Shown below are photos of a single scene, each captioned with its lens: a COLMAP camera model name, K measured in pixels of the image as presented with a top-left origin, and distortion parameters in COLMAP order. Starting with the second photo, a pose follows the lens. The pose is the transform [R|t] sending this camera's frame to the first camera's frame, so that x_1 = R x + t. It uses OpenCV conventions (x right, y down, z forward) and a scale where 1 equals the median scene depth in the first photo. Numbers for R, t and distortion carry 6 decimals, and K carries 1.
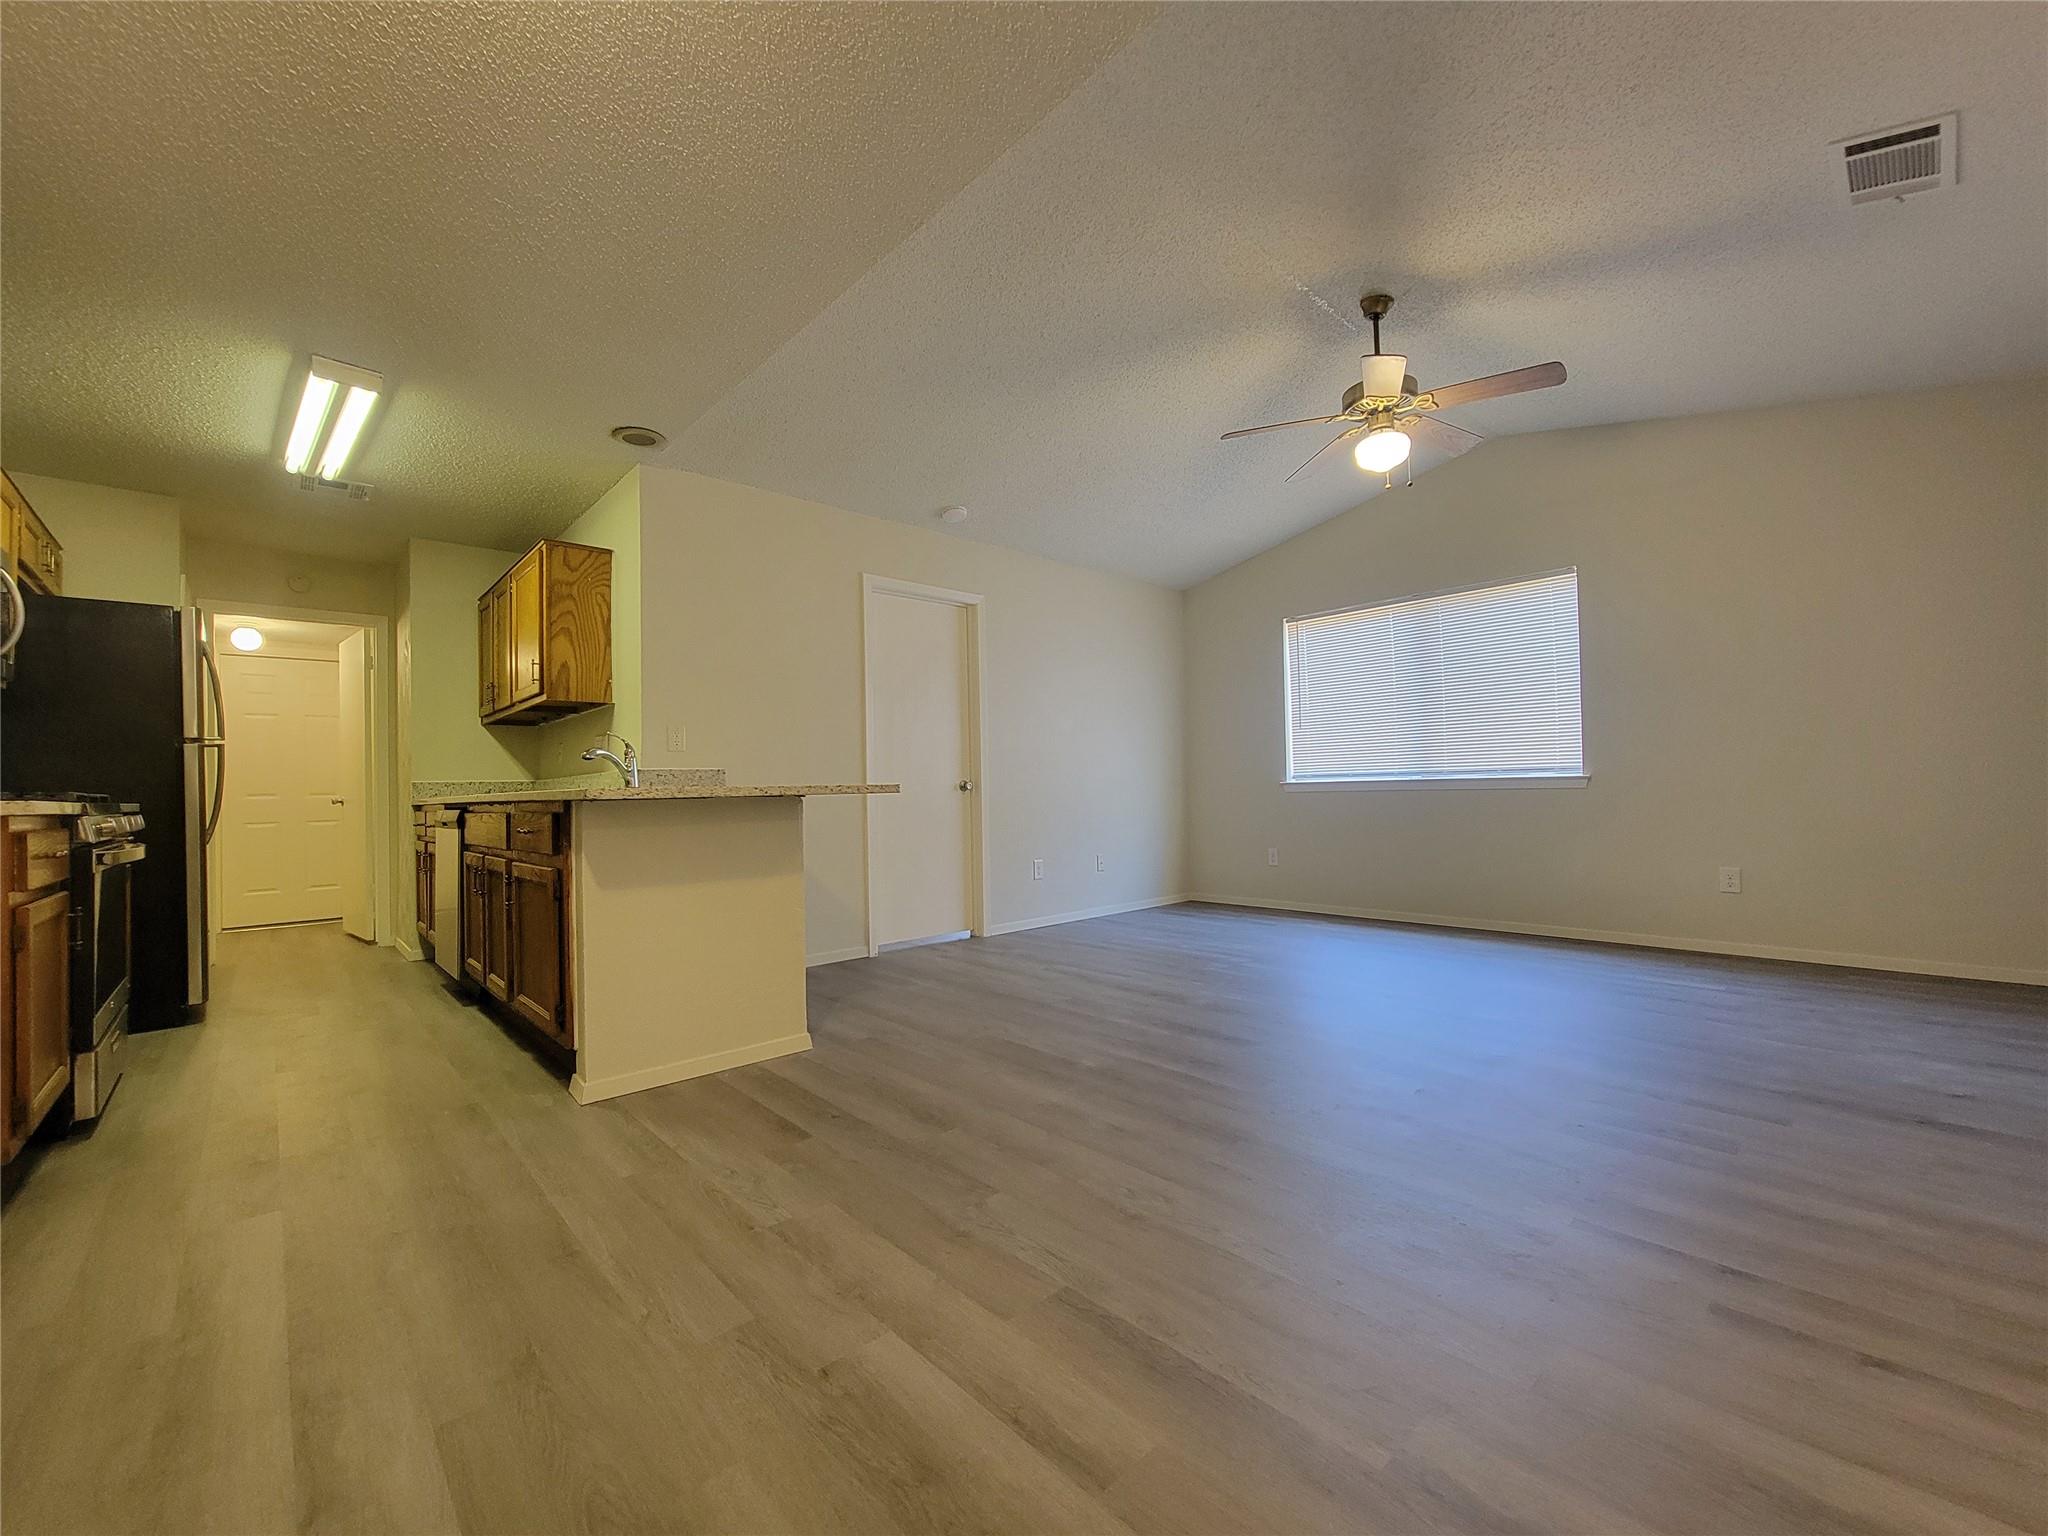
lens RADIAL K [[830.1, 0, 1016.9], [0, 830.1, 768.2], [0, 0, 1]] dist [-0.001306, -0.000142]
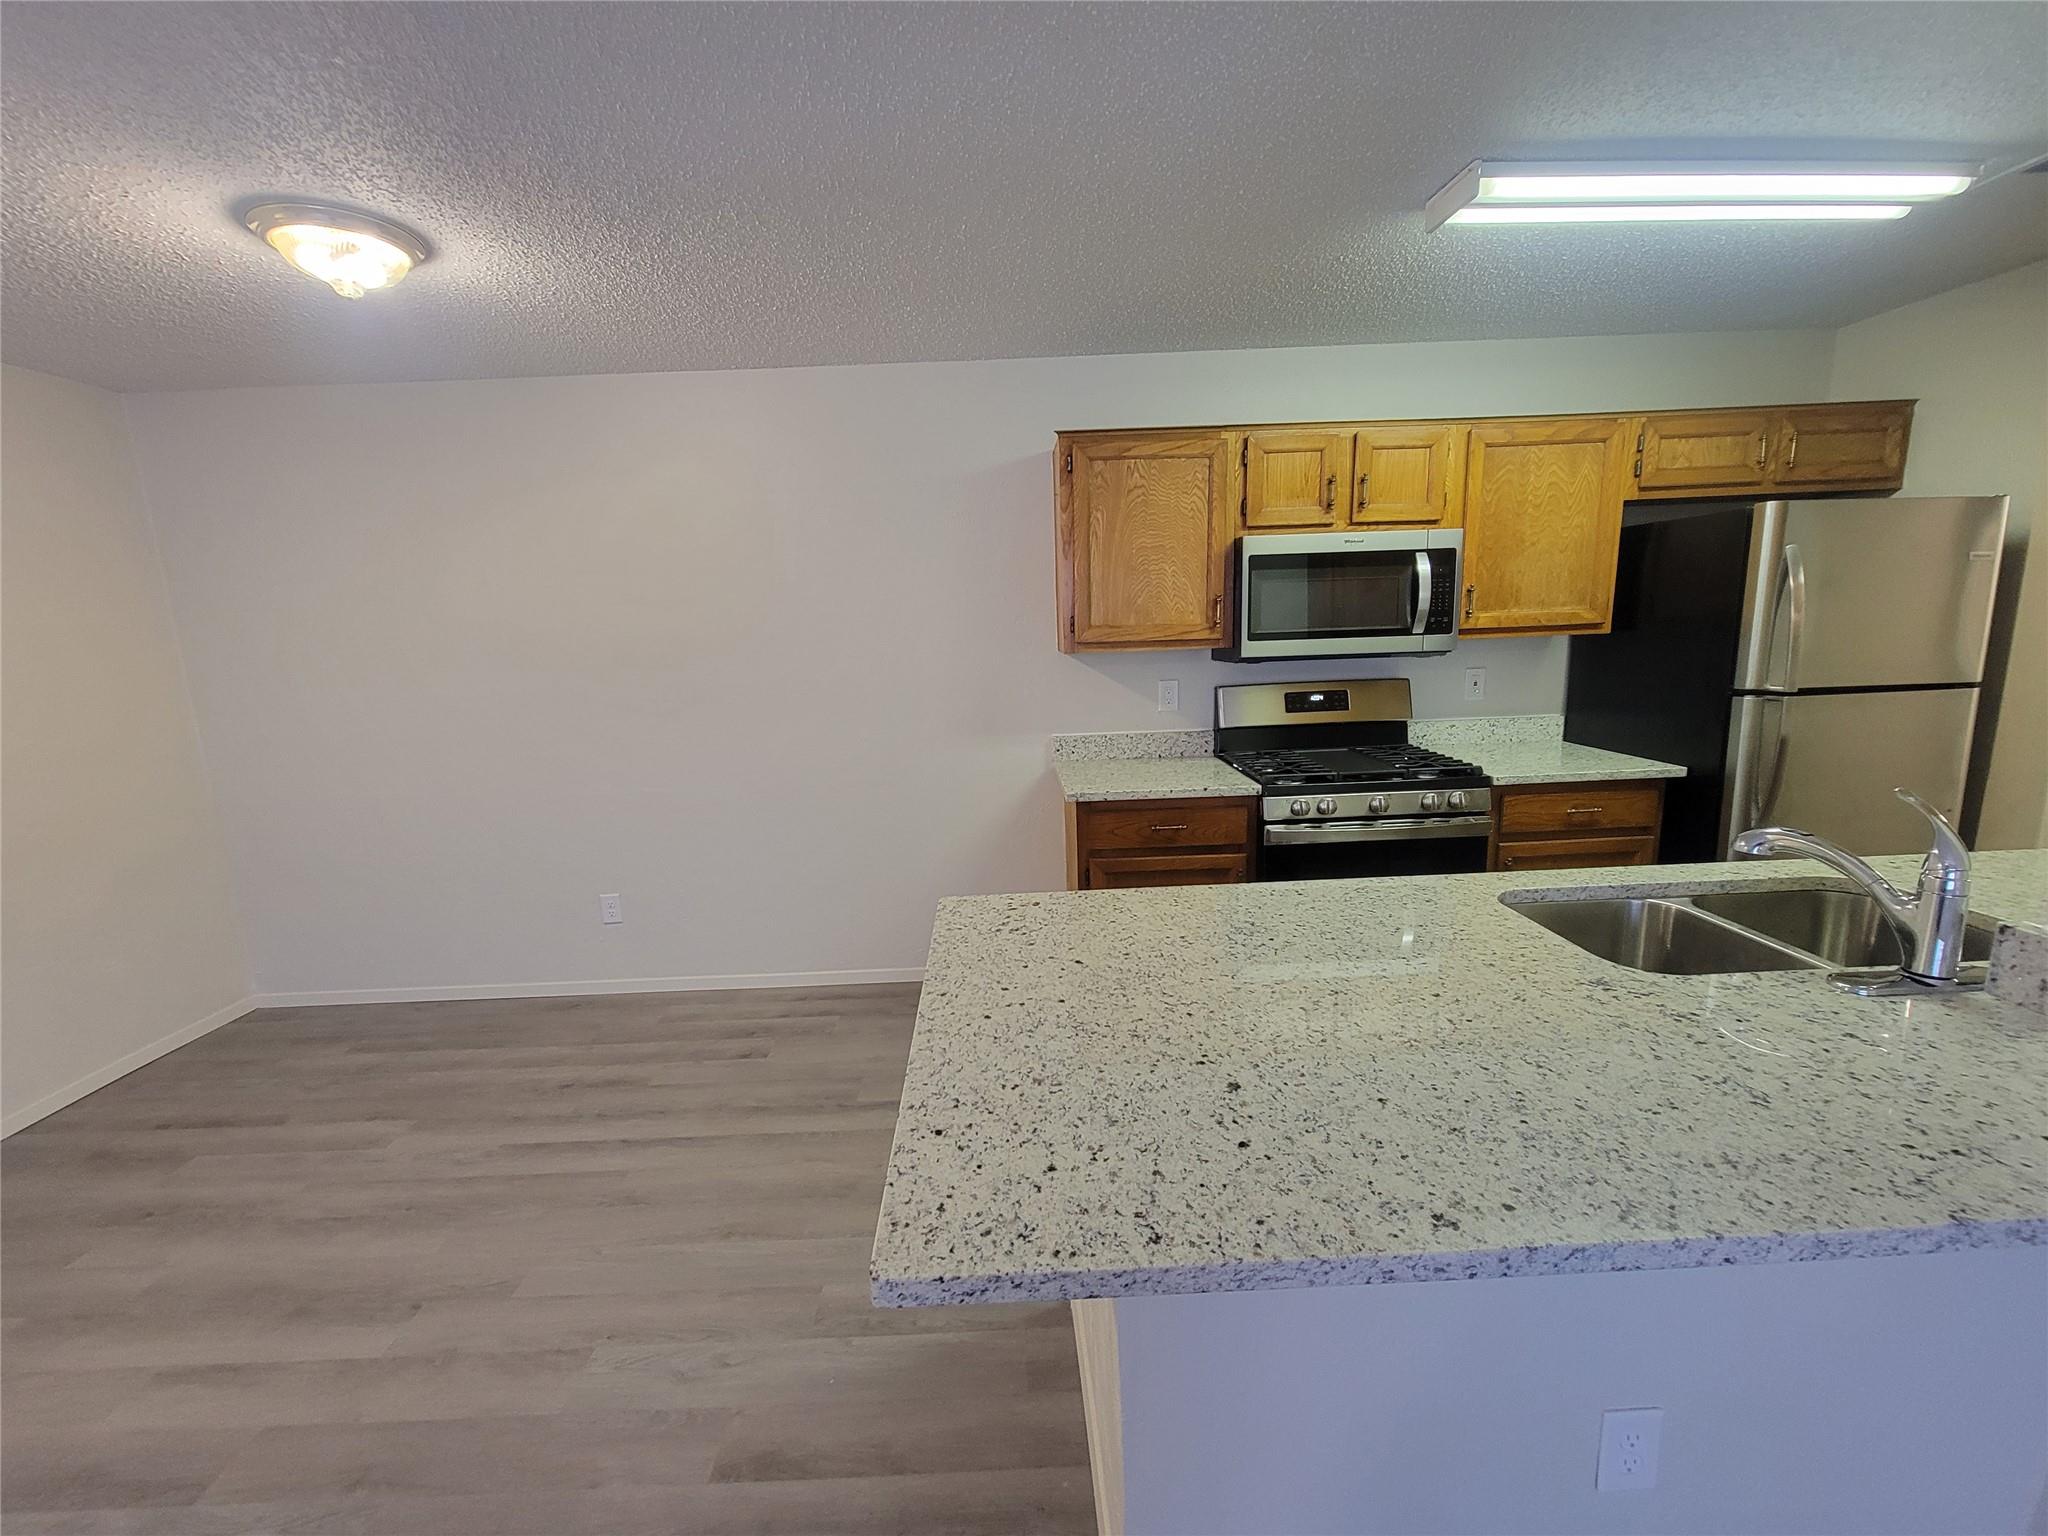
lens RADIAL K [[830.1, 0, 1007.5], [0, 830.1, 778.9], [0, 0, 1]] dist [-0.001306, -0.000142]
pose [[-0.663733, 0.188025, -0.723951, -0.012330], [0.075327, 0.979771, 0.185405, -0.122766], [0.744167, 0.068527, -0.664469, 0.855713]]
